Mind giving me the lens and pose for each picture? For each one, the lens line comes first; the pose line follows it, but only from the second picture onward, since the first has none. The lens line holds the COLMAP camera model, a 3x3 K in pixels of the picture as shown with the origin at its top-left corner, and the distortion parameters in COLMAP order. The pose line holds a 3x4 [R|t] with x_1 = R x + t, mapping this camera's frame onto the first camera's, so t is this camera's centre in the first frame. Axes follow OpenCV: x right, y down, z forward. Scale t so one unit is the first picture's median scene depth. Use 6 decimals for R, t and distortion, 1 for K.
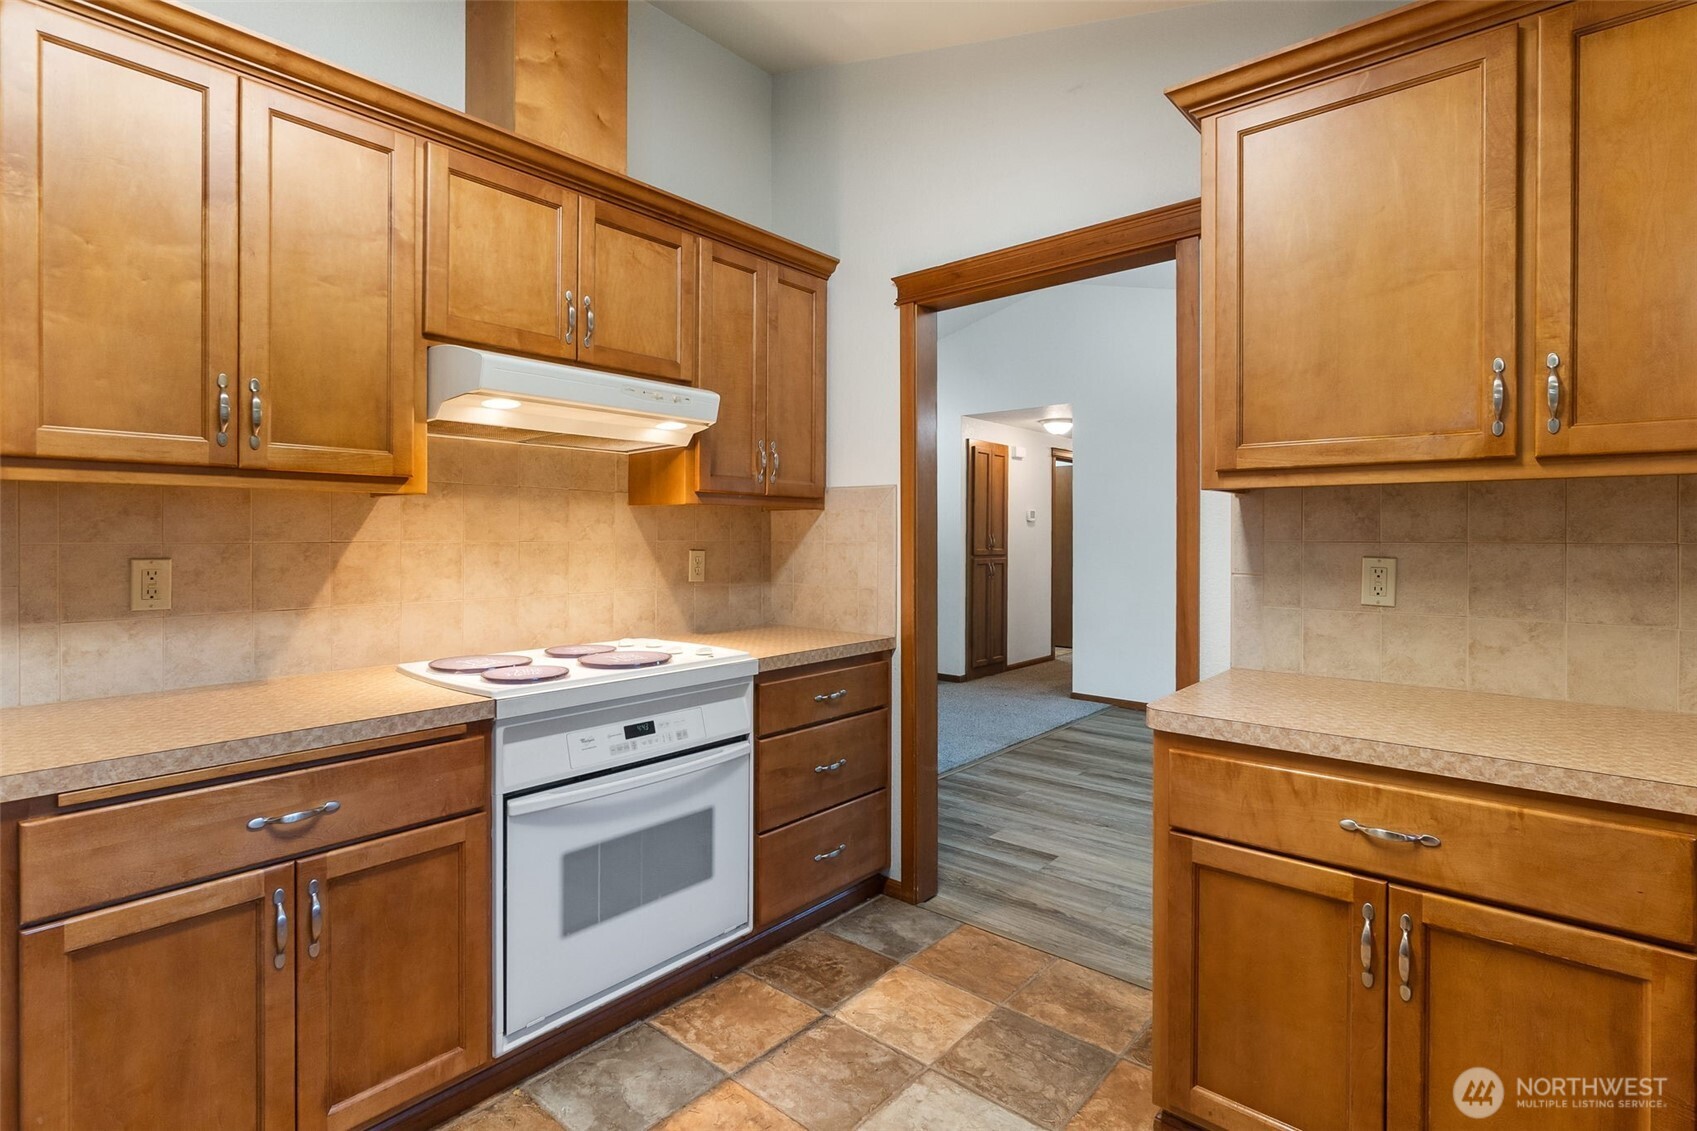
lens RADIAL K [[817.6, 0, 857.5], [0, 817.6, 546.9], [0, 0, 1]] dist [-0.003768, -0.000006]
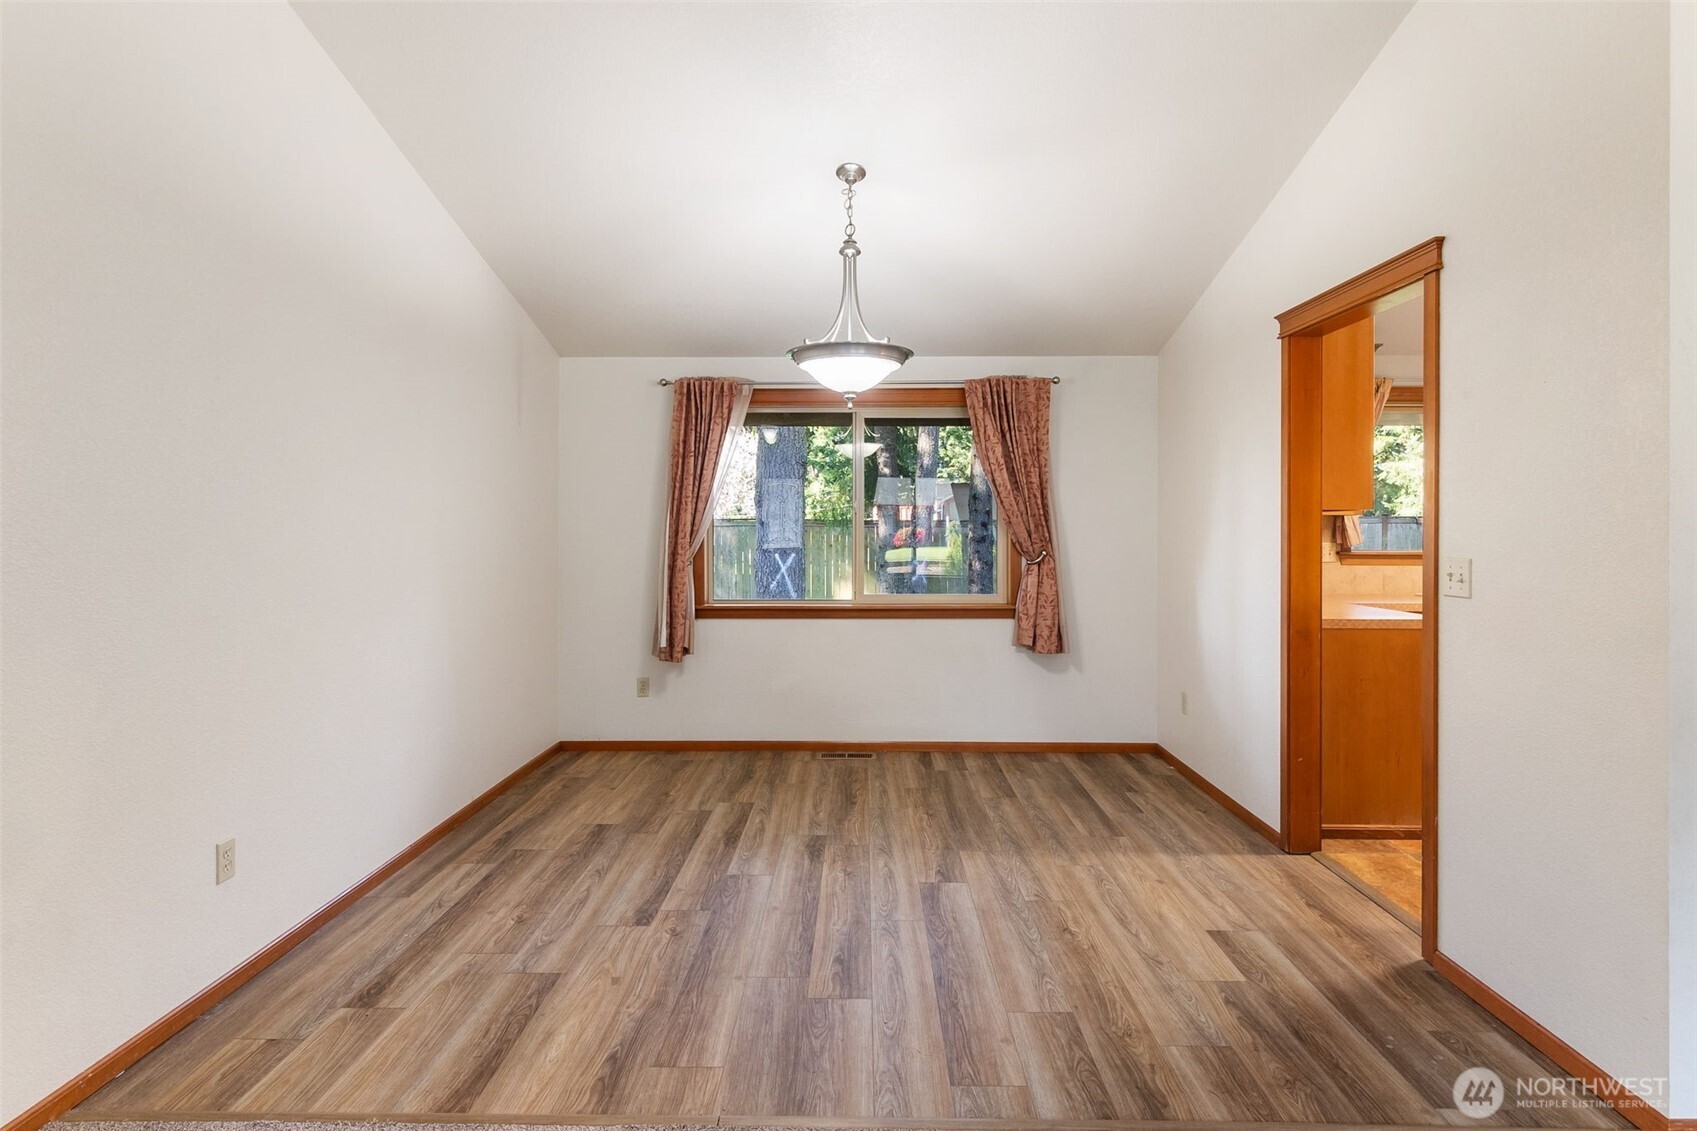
lens RADIAL K [[908.9, 0, 852.6], [0, 908.9, 530.4], [0, 0, 1]] dist [0.001484, -0.000237]
pose [[-0.638779, -0.003817, 0.769381, -0.231401], [0.008745, 0.999887, 0.012221, -0.035591], [-0.769340, 0.014535, -0.638674, 1.891672]]
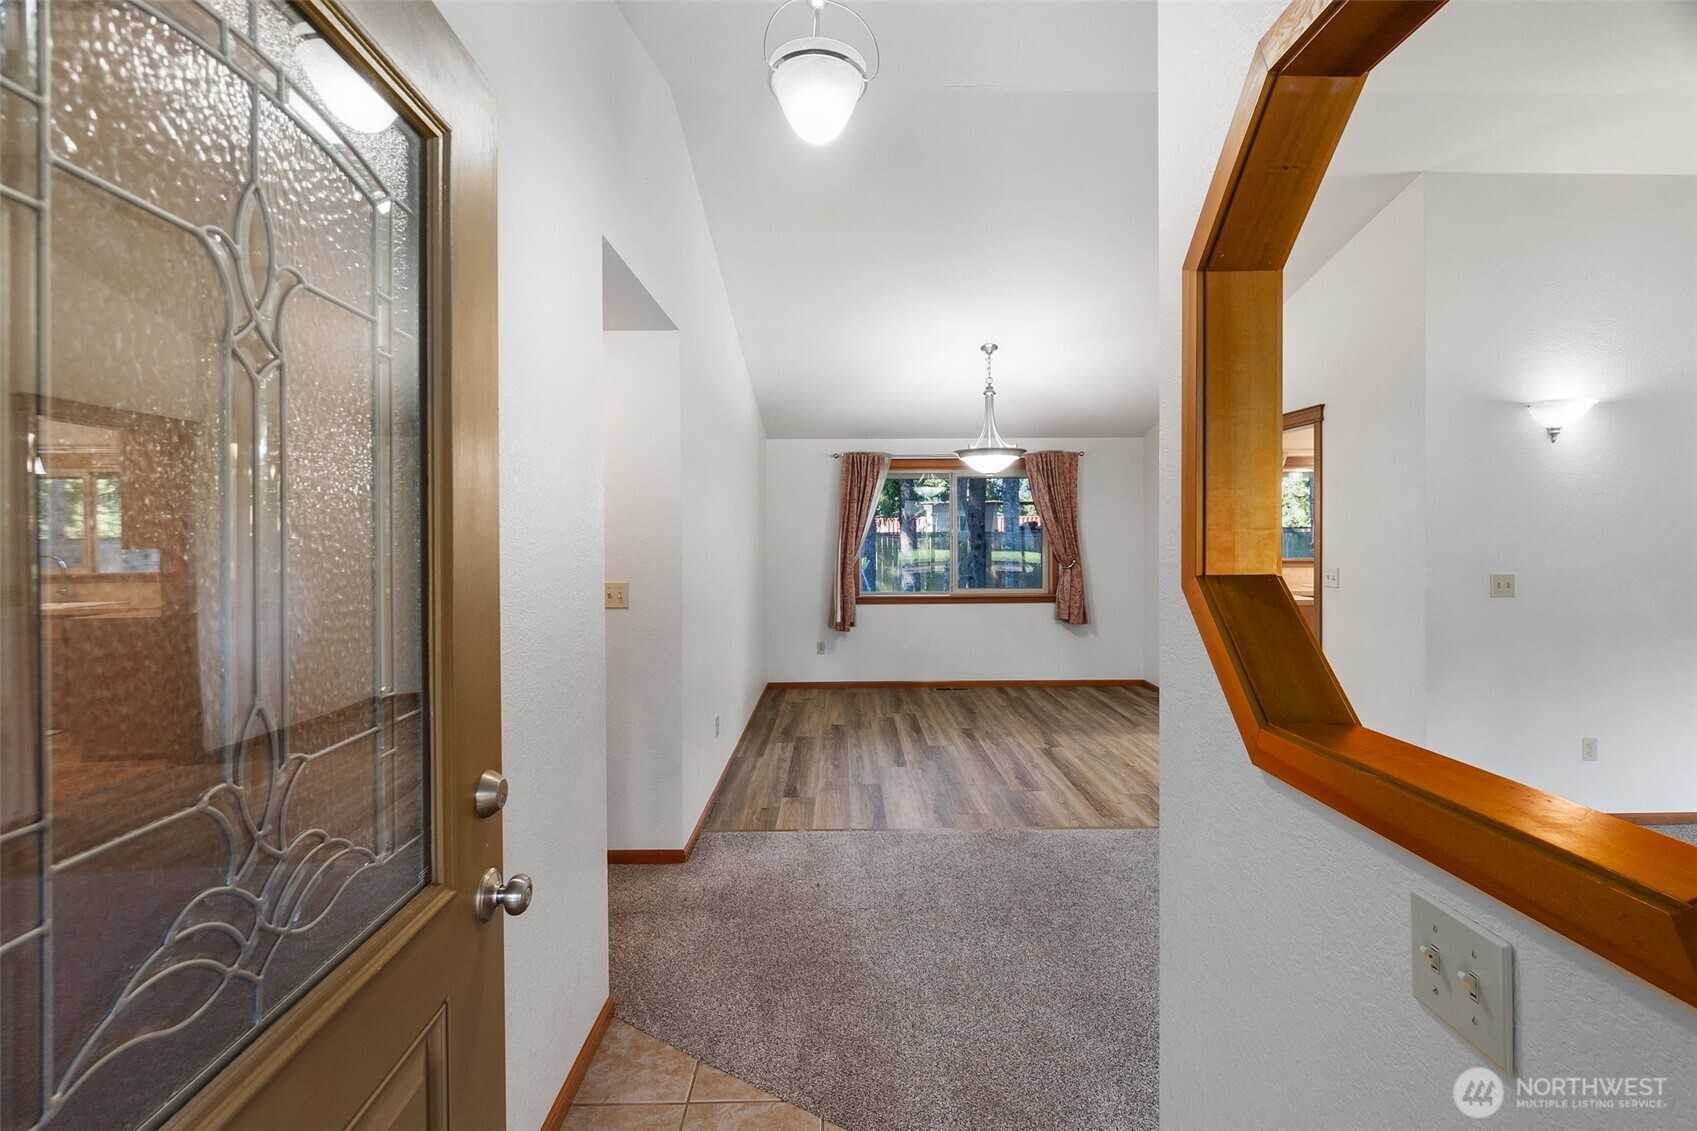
lens RADIAL K [[744.8, 0, 852.3], [0, 744.8, 536.0], [0, 0, 1]] dist [-0.003043, -0.000196]
pose [[-0.658129, -0.000755, 0.752904, -0.387832], [0.013855, 0.999818, 0.013113, -0.082328], [-0.752777, 0.019061, -0.657999, 2.475095]]
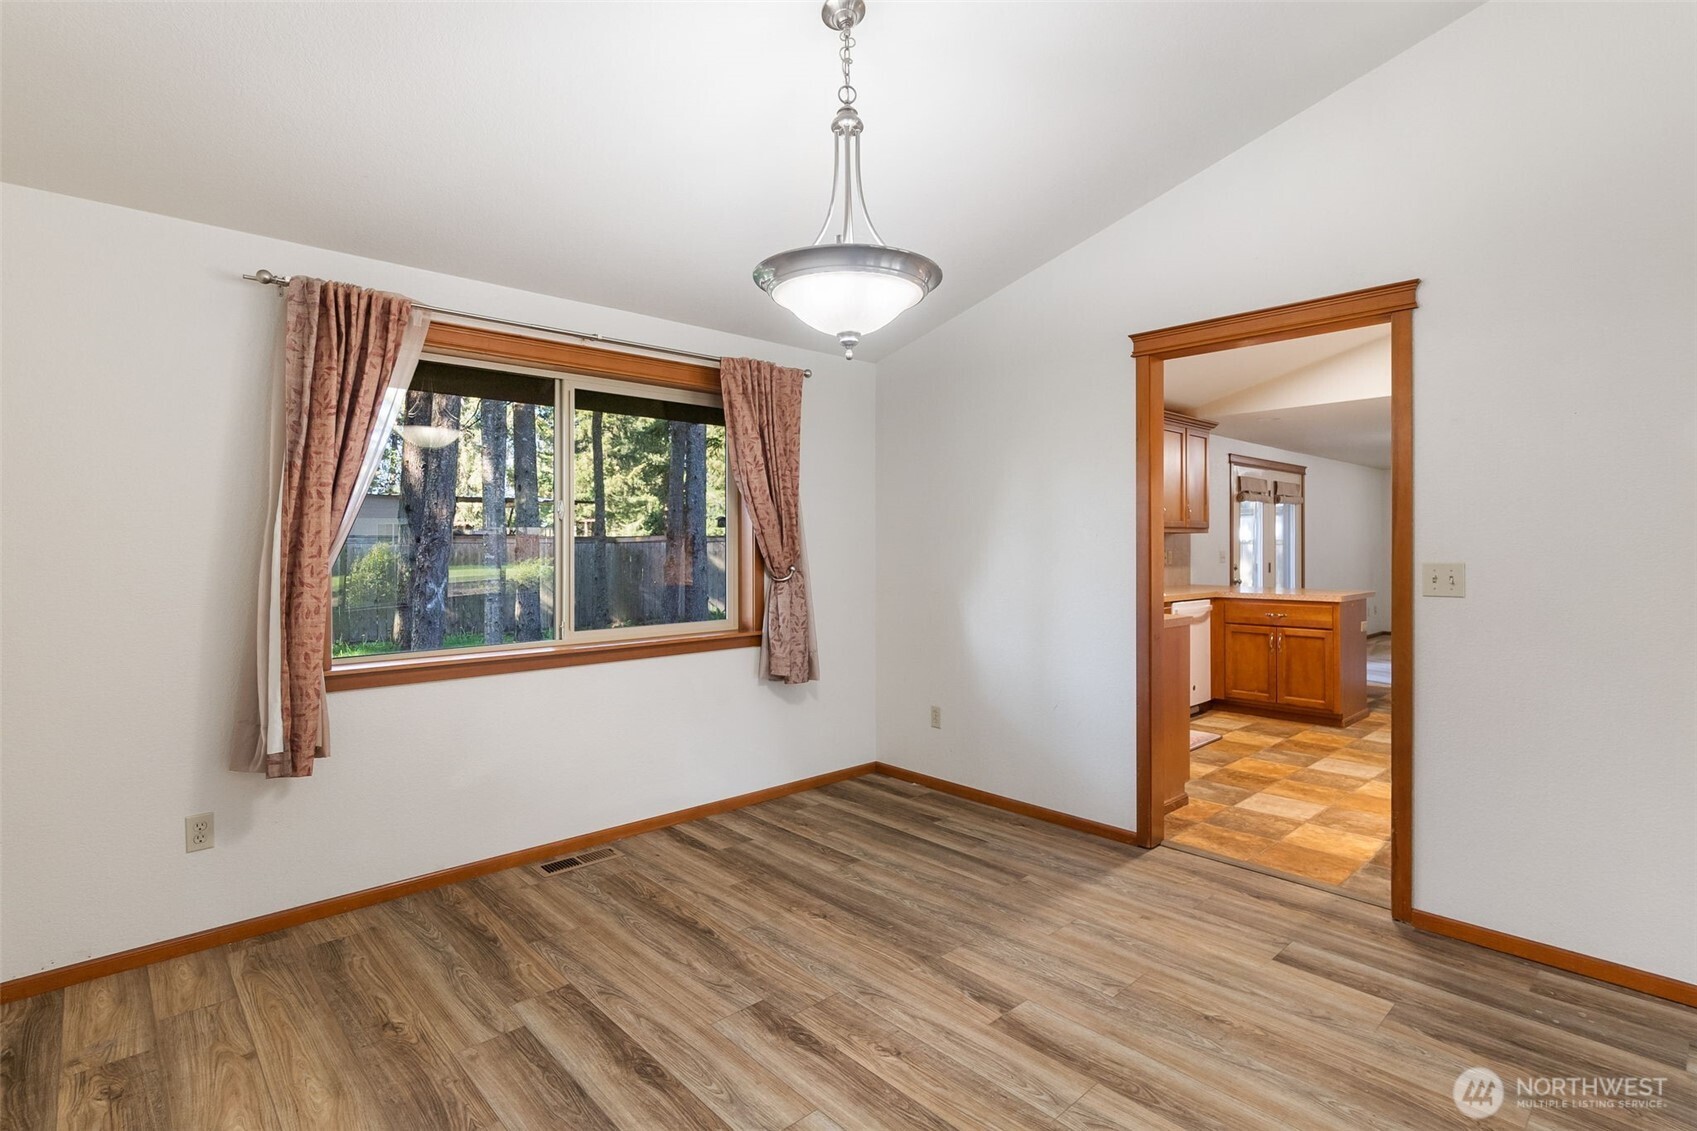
lens RADIAL K [[817.6, 0, 857.5], [0, 817.6, 546.9], [0, 0, 1]] dist [-0.003768, -0.000006]
pose [[-0.993581, 0.000294, 0.113127, 0.562949], [0.001981, 0.999889, 0.014799, -0.025270], [-0.113110, 0.014928, -0.993470, 1.852241]]
